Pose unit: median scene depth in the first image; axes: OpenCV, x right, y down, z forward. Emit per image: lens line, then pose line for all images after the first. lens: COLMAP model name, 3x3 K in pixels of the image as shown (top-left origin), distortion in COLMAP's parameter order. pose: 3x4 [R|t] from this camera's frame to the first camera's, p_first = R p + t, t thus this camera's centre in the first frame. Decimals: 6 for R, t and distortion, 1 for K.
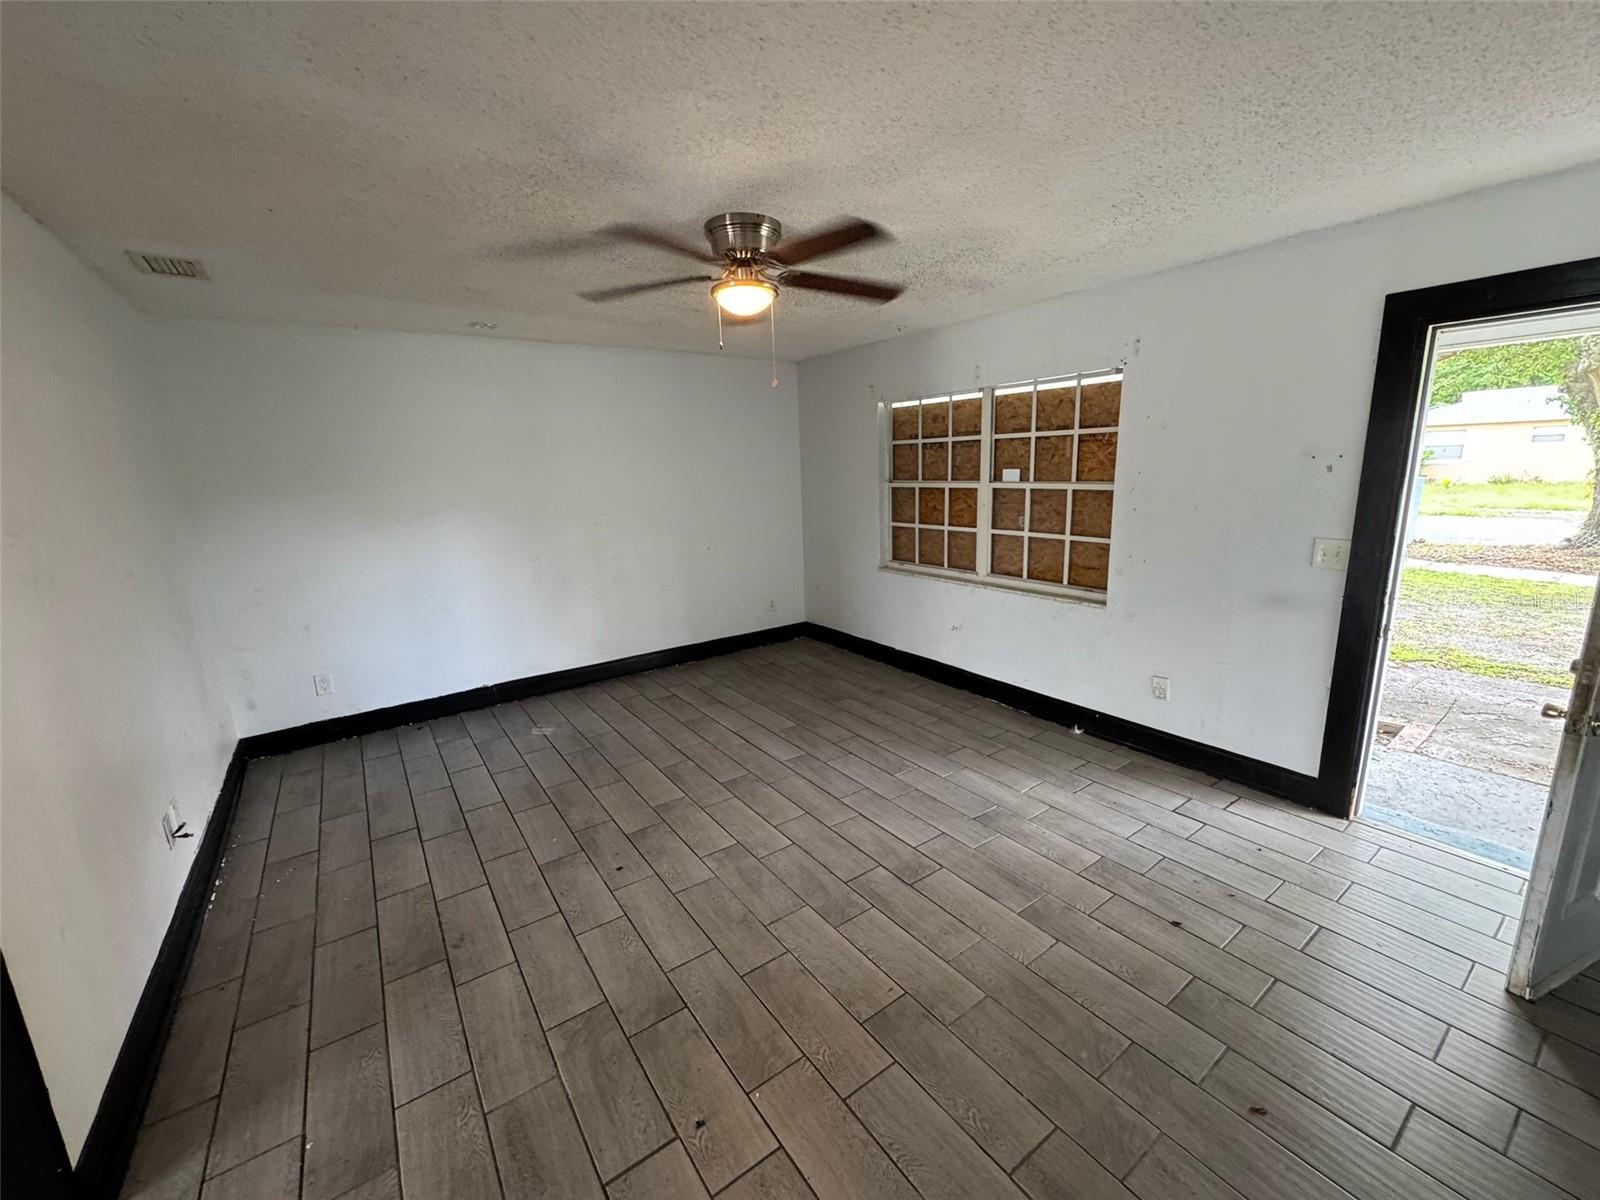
lens RADIAL K [[641.7, 0, 801.2], [0, 641.7, 600.0], [0, 0, 1]] dist [0.001415, -0.000016]
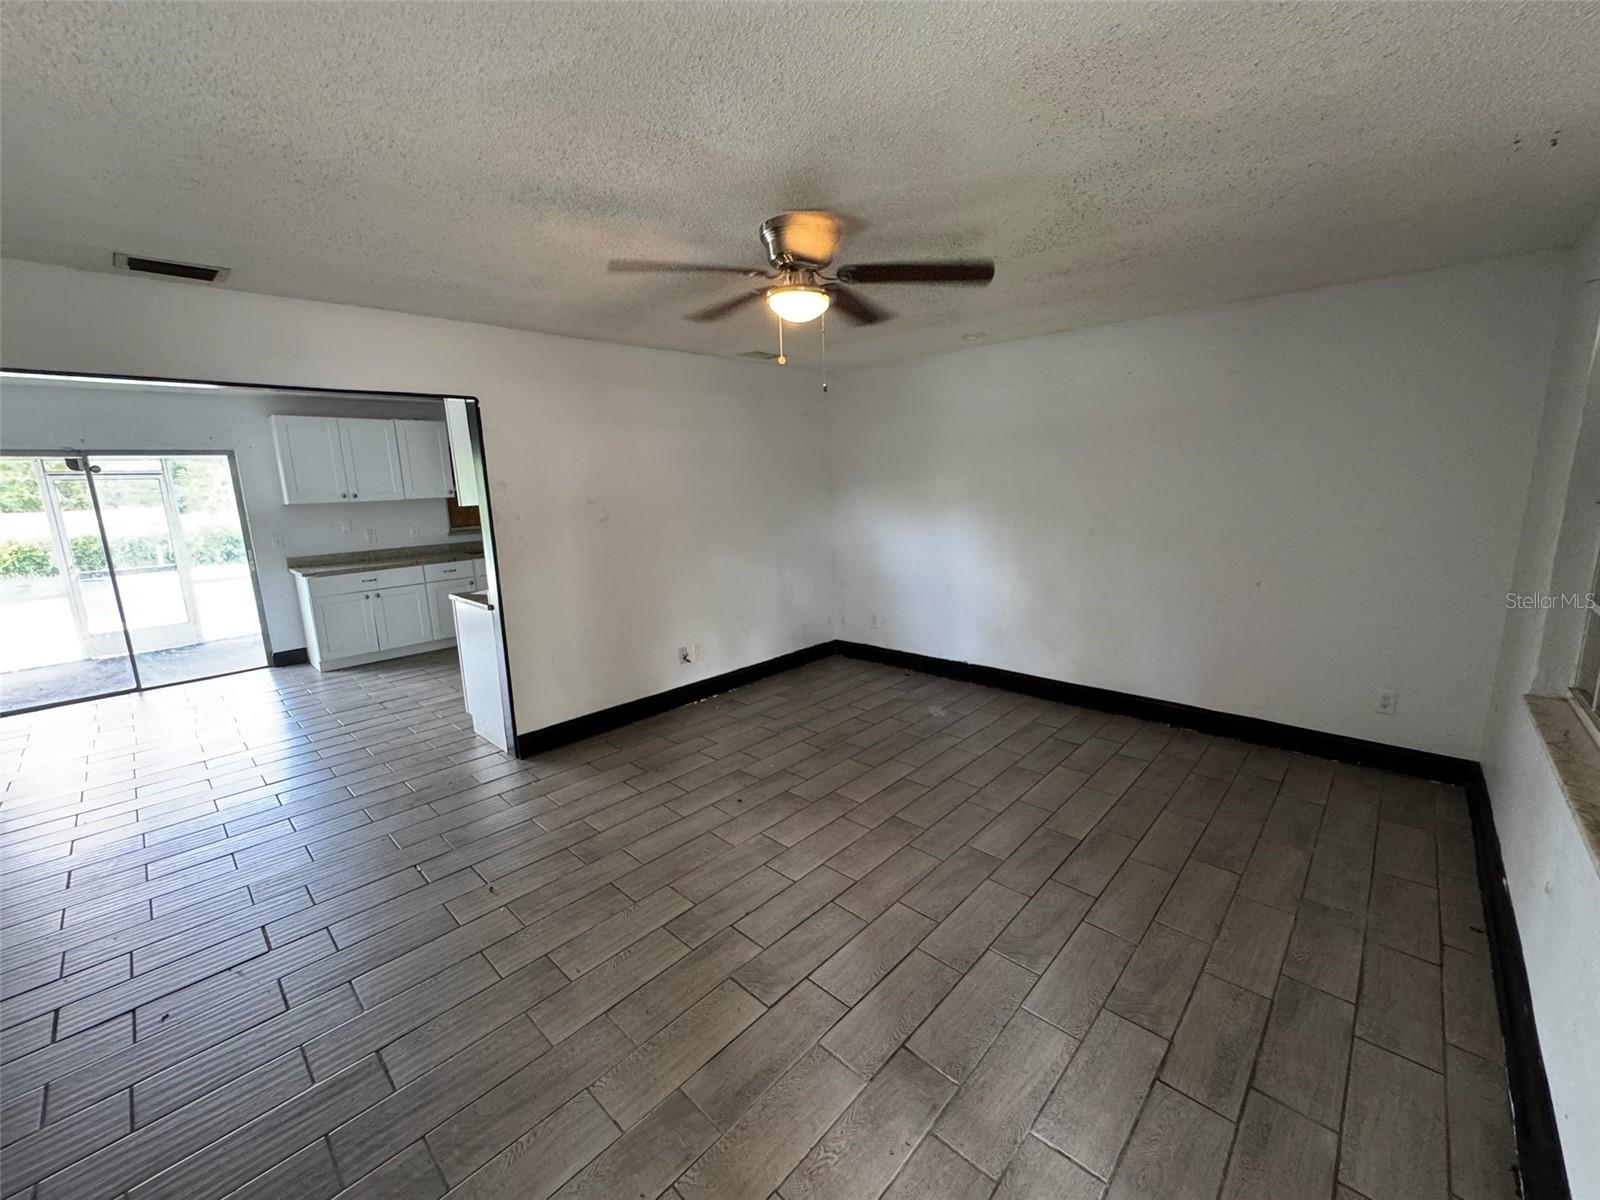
lens RADIAL K [[641.7, 0, 802.4], [0, 641.7, 597.3], [0, 0, 1]] dist [0.001415, -0.000016]
pose [[0.197974, 0.208114, -0.957860, 0.575352], [-0.181638, 0.968066, 0.172789, -0.135070], [0.963231, 0.139776, 0.229454, 0.525175]]
